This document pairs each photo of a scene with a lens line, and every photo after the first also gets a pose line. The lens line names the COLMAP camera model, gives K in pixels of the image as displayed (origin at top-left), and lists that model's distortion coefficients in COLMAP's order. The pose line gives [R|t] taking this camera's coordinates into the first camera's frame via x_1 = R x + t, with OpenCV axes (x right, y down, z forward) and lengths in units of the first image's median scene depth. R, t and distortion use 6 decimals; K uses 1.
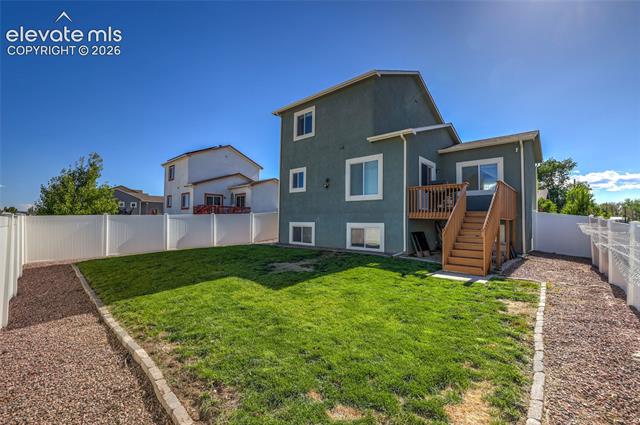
lens RADIAL K [[279.8, 0, 320.0], [0, 279.8, 212.5], [0, 0, 1]] dist [-0.001387, -0.000168]
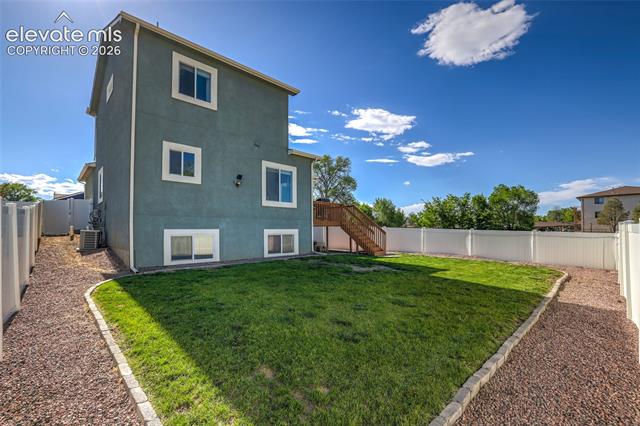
lens RADIAL K [[279.5, 0, 319.8], [0, 279.5, 221.5], [0, 0, 1]] dist [-0.000272, -0.000014]
pose [[0.060792, 0.013859, 0.998054, -0.770983], [-0.032561, 0.999399, -0.011894, 0.015387], [-0.997619, -0.031775, 0.061207, 0.718458]]
